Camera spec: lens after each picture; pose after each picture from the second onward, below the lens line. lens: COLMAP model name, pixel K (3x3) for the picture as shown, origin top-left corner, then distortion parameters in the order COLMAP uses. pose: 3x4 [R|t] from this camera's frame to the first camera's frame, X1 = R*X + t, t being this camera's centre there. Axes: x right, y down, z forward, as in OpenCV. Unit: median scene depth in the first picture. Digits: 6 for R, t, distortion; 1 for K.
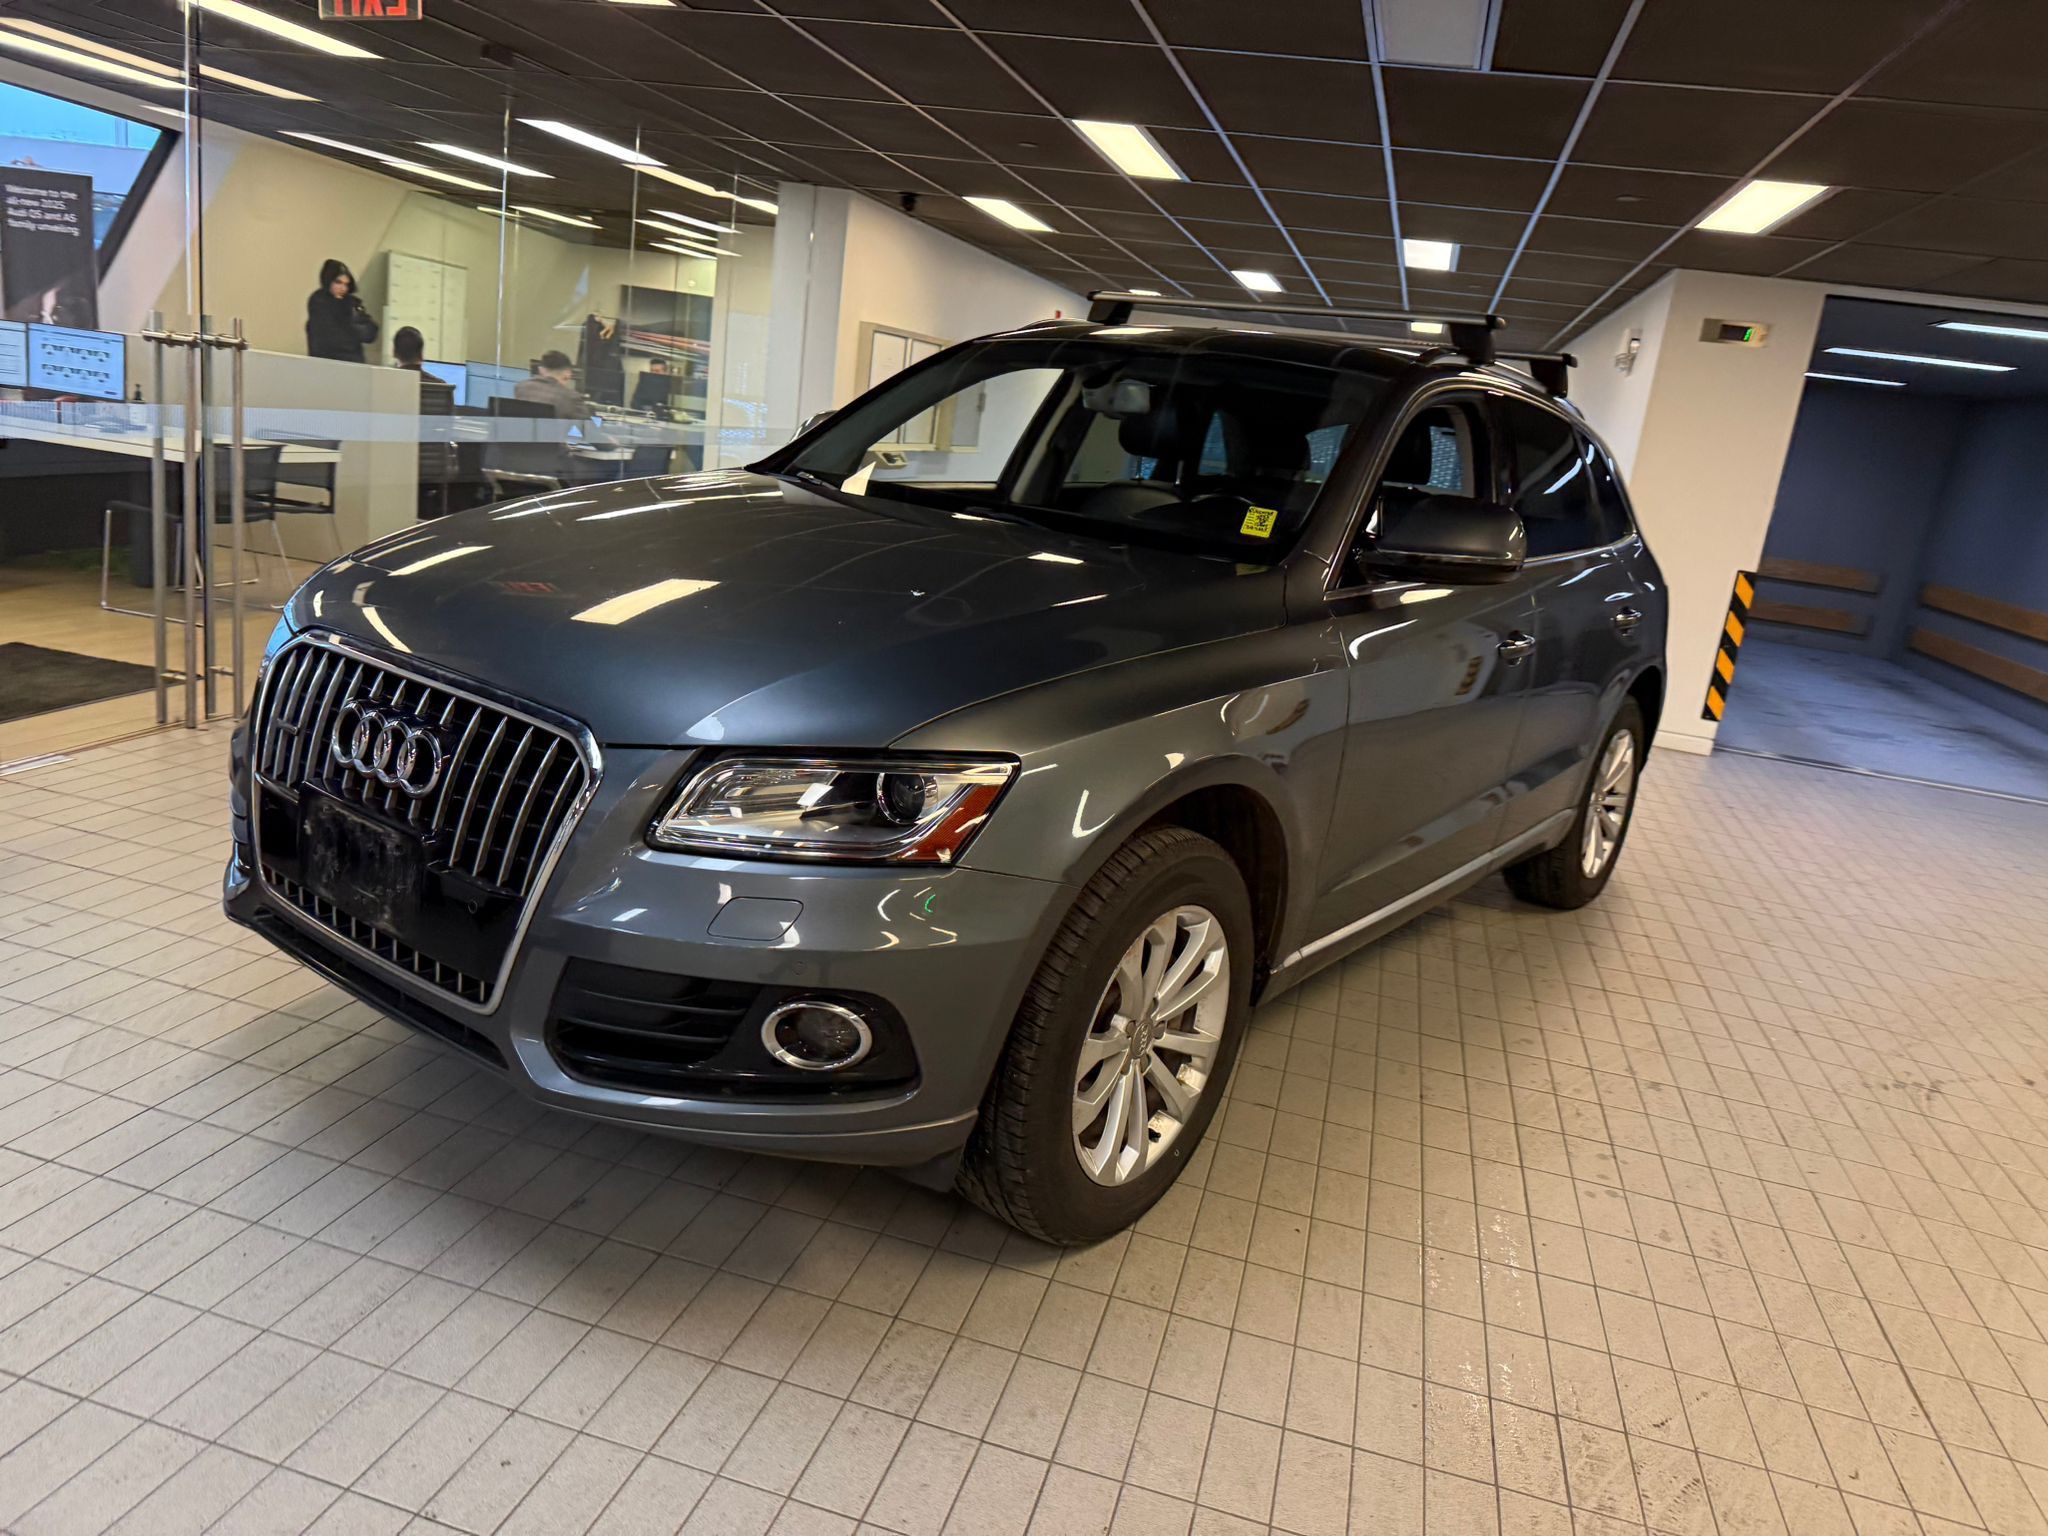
lens RADIAL K [[1443.3, 0, 1023.8], [0, 1443.3, 761.3], [0, 0, 1]] dist [0.044552, -0.062786]
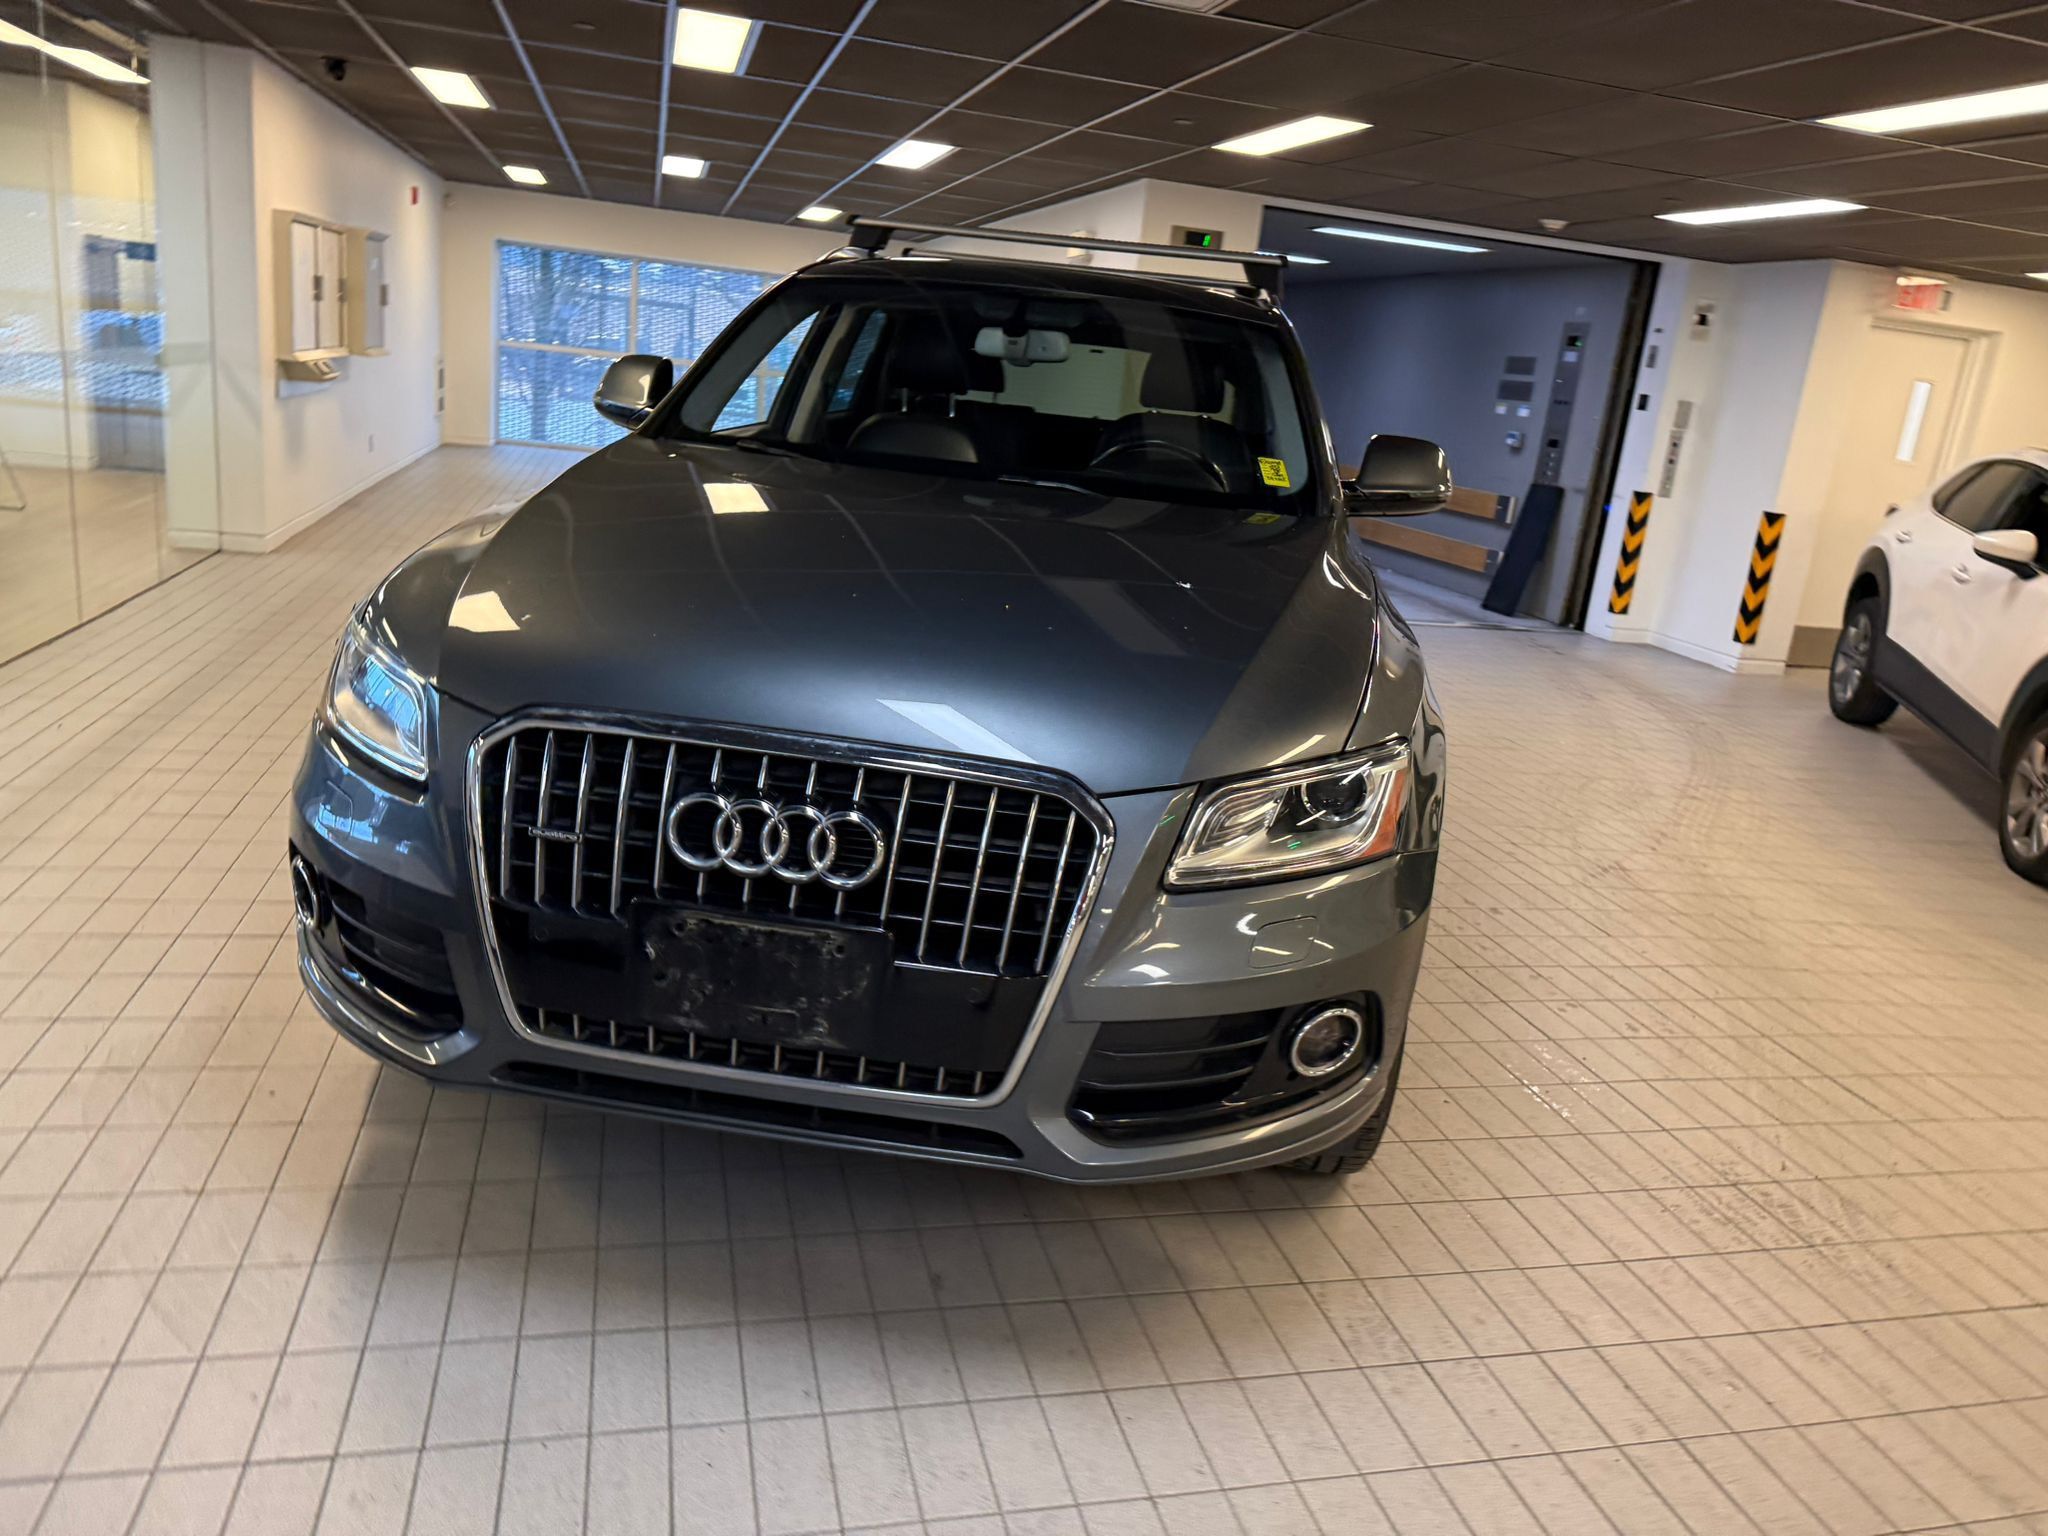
lens RADIAL K [[1461.2, 0, 1032.9], [0, 1461.2, 752.6], [0, 0, 1]] dist [0.022964, -0.029119]
pose [[0.871621, -0.158537, 0.463834, -0.663600], [0.123313, 0.986740, 0.105539, -0.123709], [-0.474415, -0.034793, 0.879613, 0.173353]]
